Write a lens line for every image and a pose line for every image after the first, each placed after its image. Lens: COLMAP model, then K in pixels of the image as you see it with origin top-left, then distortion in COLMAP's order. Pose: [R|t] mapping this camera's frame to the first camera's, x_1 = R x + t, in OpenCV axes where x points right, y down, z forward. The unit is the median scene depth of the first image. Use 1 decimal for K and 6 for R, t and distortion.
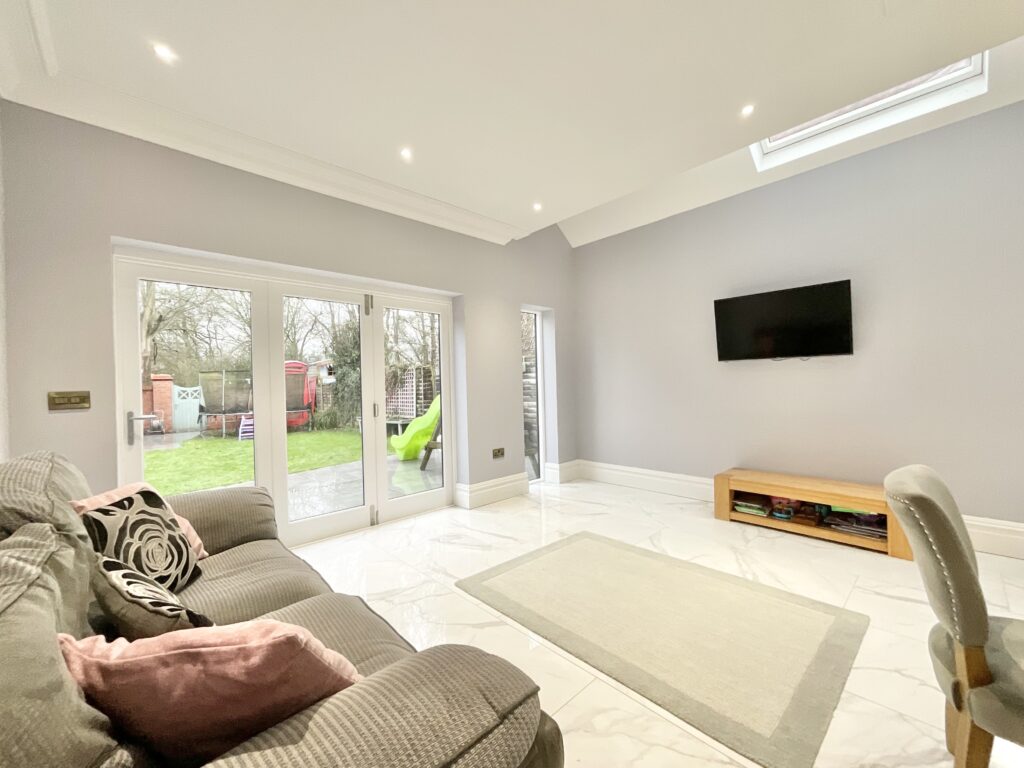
lens RADIAL K [[412.5, 0, 515.9], [0, 412.5, 382.3], [0, 0, 1]] dist [-0.000265, -0.000143]
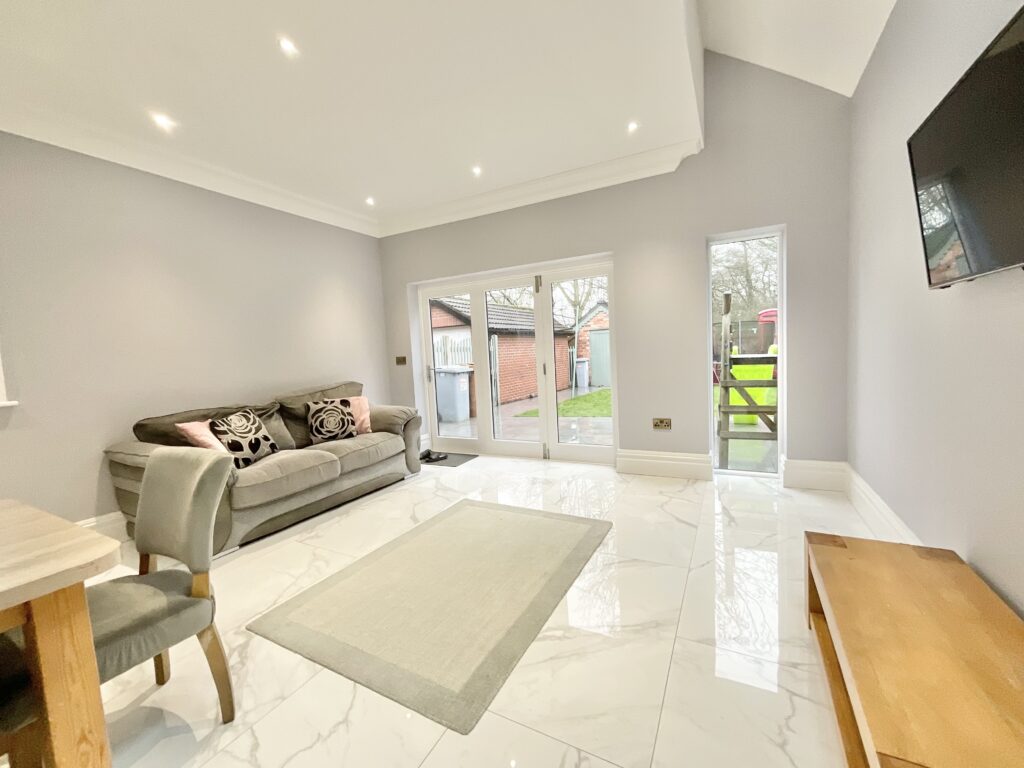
lens RADIAL K [[416.3, 0, 513.1], [0, 416.3, 383.0], [0, 0, 1]] dist [0.000026, 0.000229]
pose [[0.325213, 0.077727, -0.942441, 0.912221], [0.047097, 0.994048, 0.098235, -0.021124], [0.944467, -0.076334, 0.319616, 0.567755]]
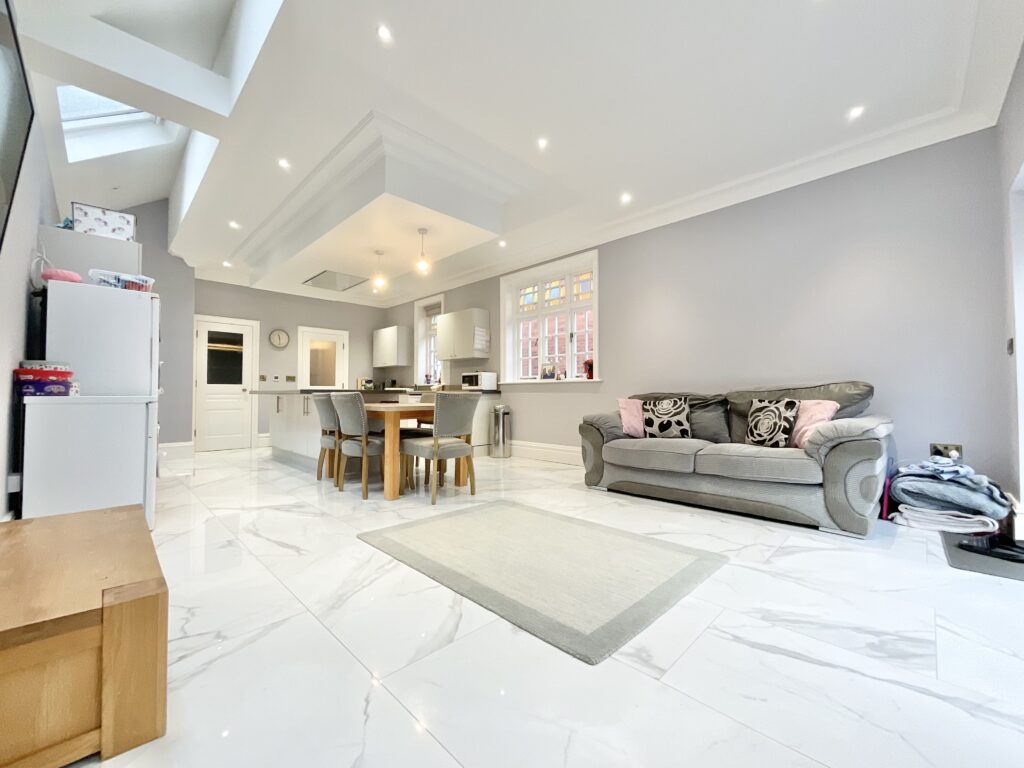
lens RADIAL K [[414.4, 0, 512.0], [0, 414.4, 384.0], [0, 0, 1]] dist [-0.000407, 0.000210]
pose [[-0.999169, 0.027625, -0.029980, 0.255271], [0.028560, 0.999104, -0.031222, 0.100166], [0.029090, -0.032052, -0.999063, 1.448649]]
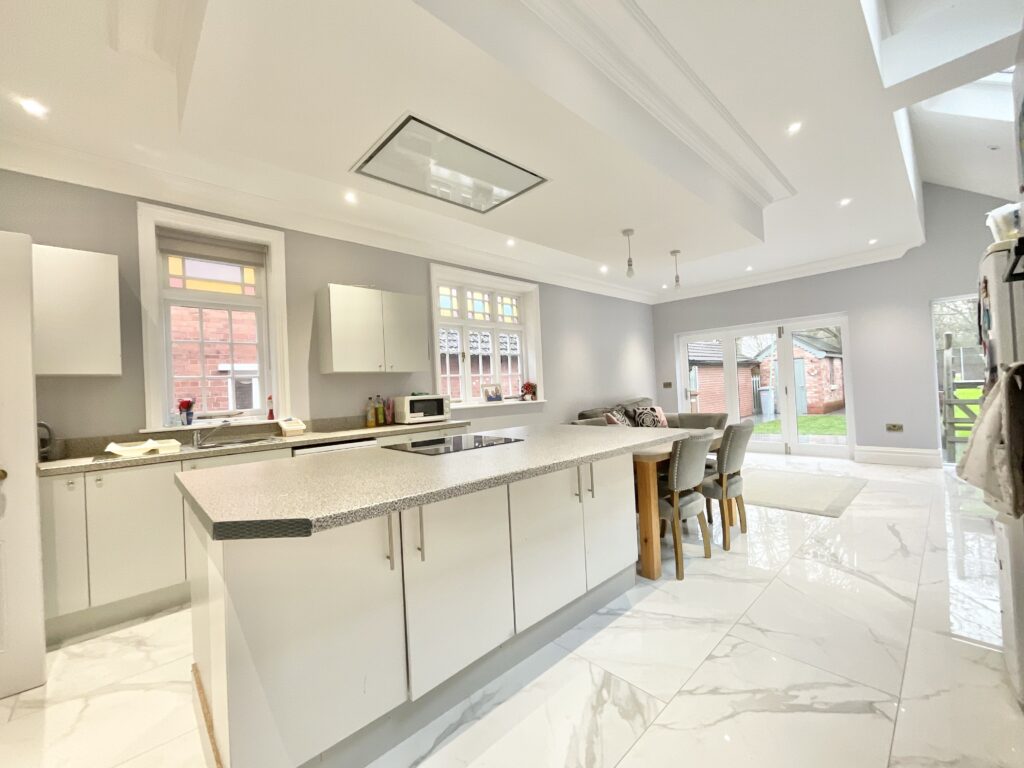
lens RADIAL K [[414.4, 0, 512.0], [0, 414.4, 384.0], [0, 0, 1]] dist [-0.000407, 0.000210]
pose [[0.001610, 0.012059, -0.999926, 1.623325], [0.053608, 0.998488, 0.012128, -0.051931], [0.998561, -0.053623, 0.000961, -0.207326]]
